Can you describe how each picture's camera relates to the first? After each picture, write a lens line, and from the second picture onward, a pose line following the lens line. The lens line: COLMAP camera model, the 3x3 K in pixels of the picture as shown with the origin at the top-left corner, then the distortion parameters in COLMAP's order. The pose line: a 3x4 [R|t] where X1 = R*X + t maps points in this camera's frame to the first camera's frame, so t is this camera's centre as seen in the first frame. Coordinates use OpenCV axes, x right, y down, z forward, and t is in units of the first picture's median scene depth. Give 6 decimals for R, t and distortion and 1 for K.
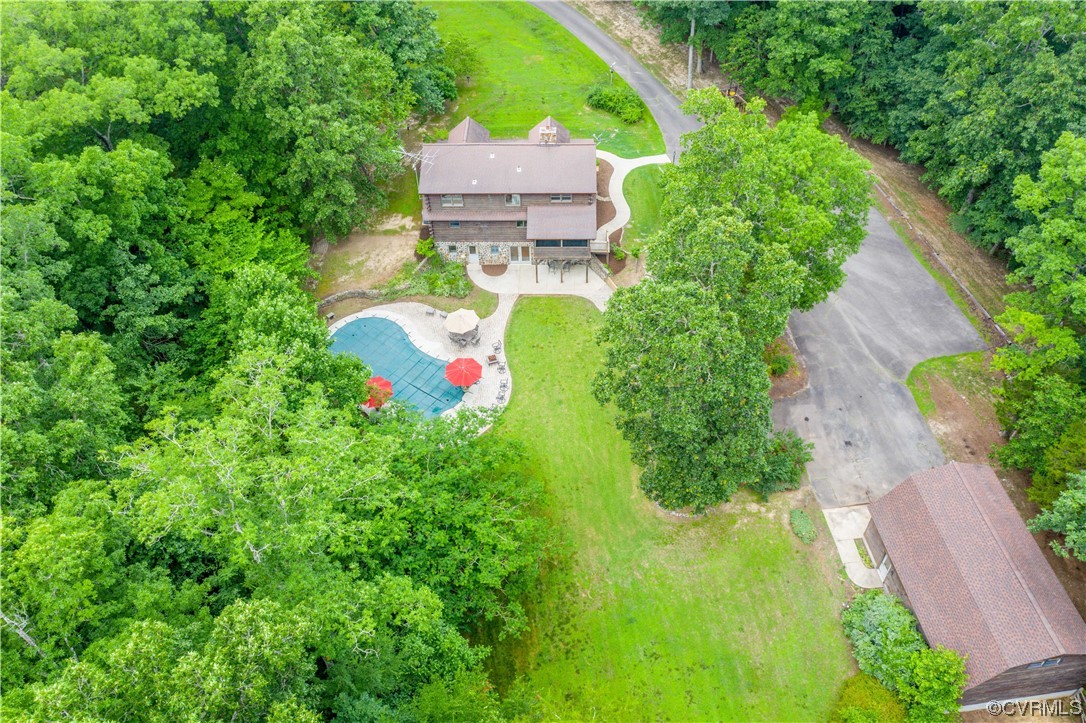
lens RADIAL K [[874.6, 0, 543.2], [0, 874.6, 361.1], [0, 0, 1]] dist [-0.000316, 0.002523]
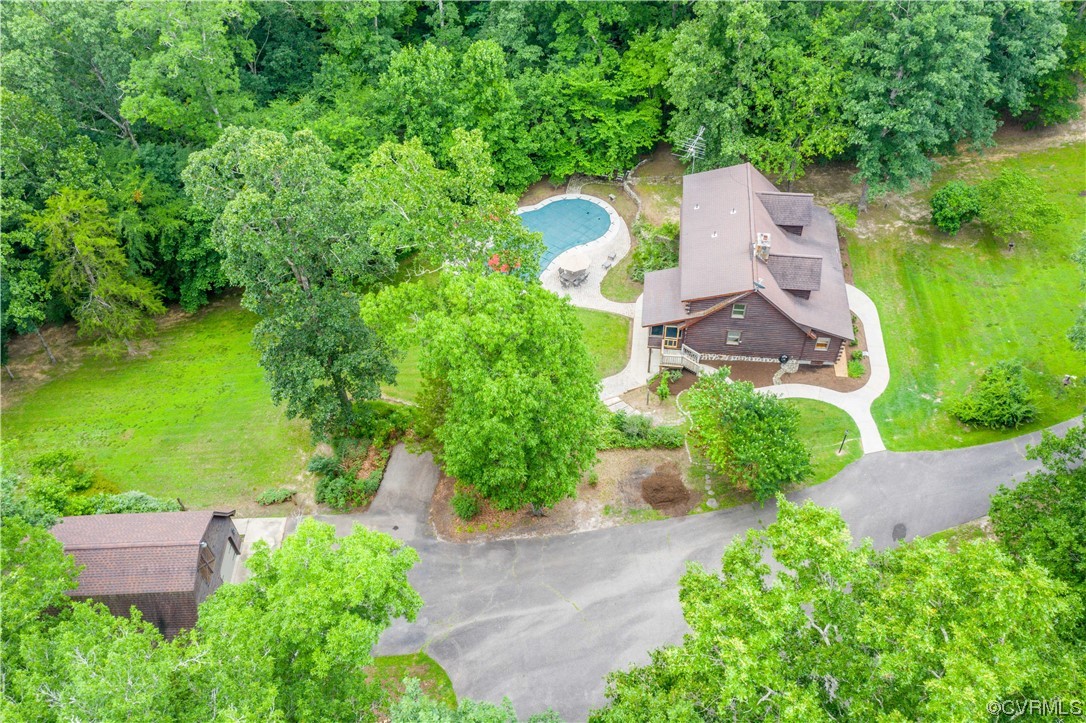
lens RADIAL K [[874.6, 0, 542.6], [0, 874.6, 359.9], [0, 0, 1]] dist [-0.000316, 0.002523]
pose [[-0.102353, 0.742535, -0.661941, 0.707639], [-0.703918, 0.416118, 0.575626, -0.587386], [0.702868, 0.524869, 0.480093, 0.558522]]
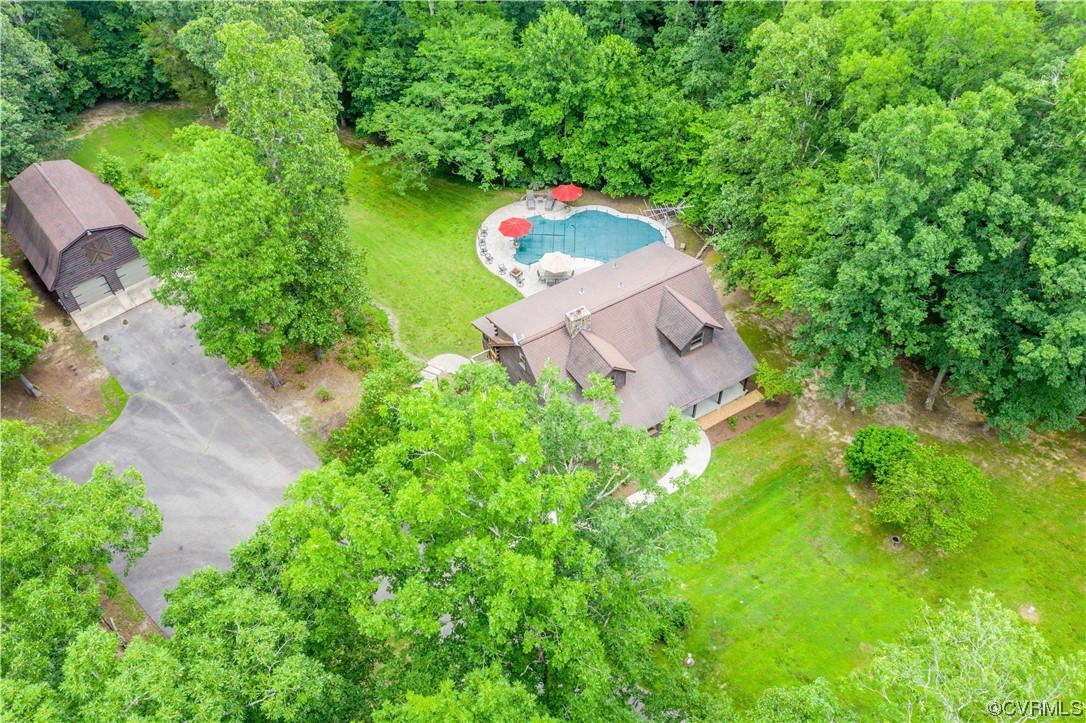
lens RADIAL K [[874.6, 0, 541.8], [0, 874.6, 362.8], [0, 0, 1]] dist [-0.000316, 0.002523]
pose [[-0.845536, 0.419595, -0.330166, 0.324188], [-0.355508, 0.018921, 0.934482, -1.041537], [0.398351, 0.907514, 0.133171, 0.999137]]
